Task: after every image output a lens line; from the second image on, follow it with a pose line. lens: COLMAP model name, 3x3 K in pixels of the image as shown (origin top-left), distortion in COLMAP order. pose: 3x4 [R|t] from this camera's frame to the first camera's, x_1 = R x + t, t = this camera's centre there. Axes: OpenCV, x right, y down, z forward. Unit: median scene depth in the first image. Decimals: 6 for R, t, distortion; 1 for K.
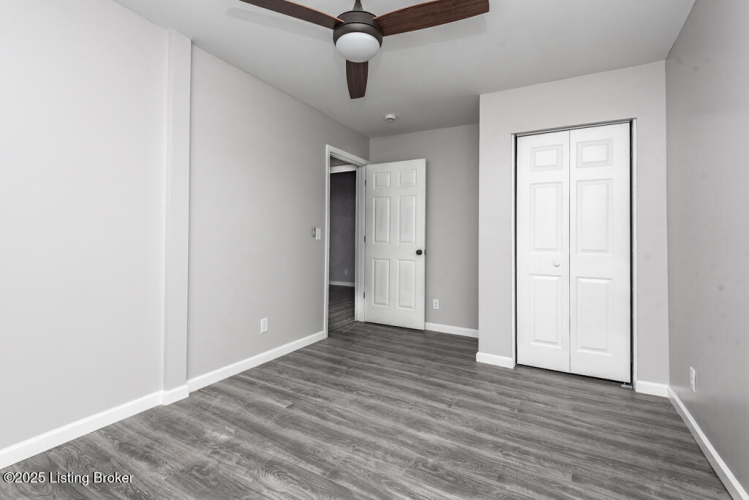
lens RADIAL K [[348.6, 0, 374.4], [0, 348.6, 236.7], [0, 0, 1]] dist [0.000461, -0.000919]
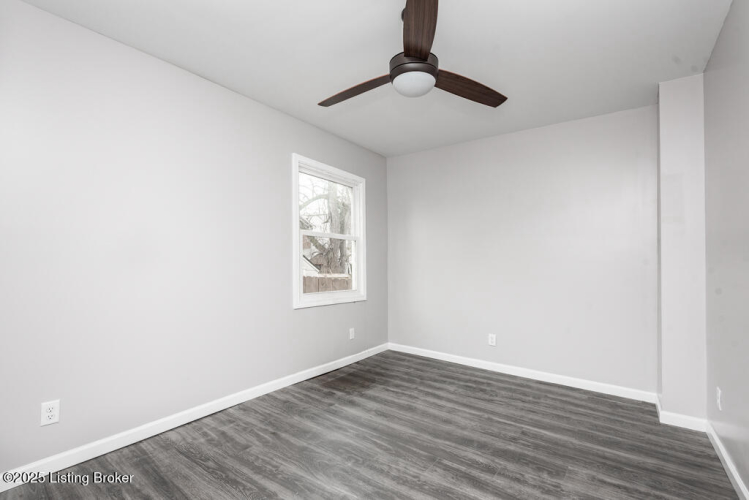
lens RADIAL K [[348.6, 0, 374.4], [0, 348.6, 236.7], [0, 0, 1]] dist [0.000461, -0.000919]
pose [[-0.993688, -0.019991, 0.110380, -0.025584], [-0.029202, 0.996165, -0.082481, -0.003377], [-0.108308, -0.085184, -0.990461, 1.882611]]
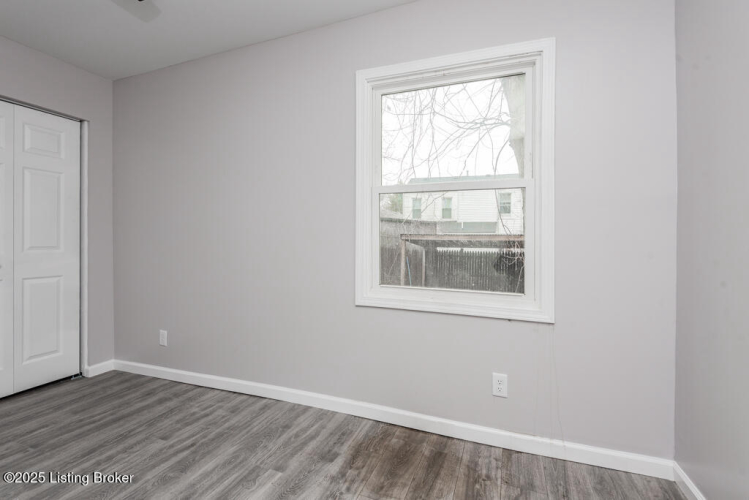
lens RADIAL K [[348.6, 0, 374.4], [0, 348.6, 236.7], [0, 0, 1]] dist [0.000461, -0.000919]
pose [[-0.139159, -0.006531, 0.990248, -0.566539], [-0.017205, 0.999843, 0.004176, -0.009997], [-0.990121, -0.016456, -0.139250, 0.379609]]
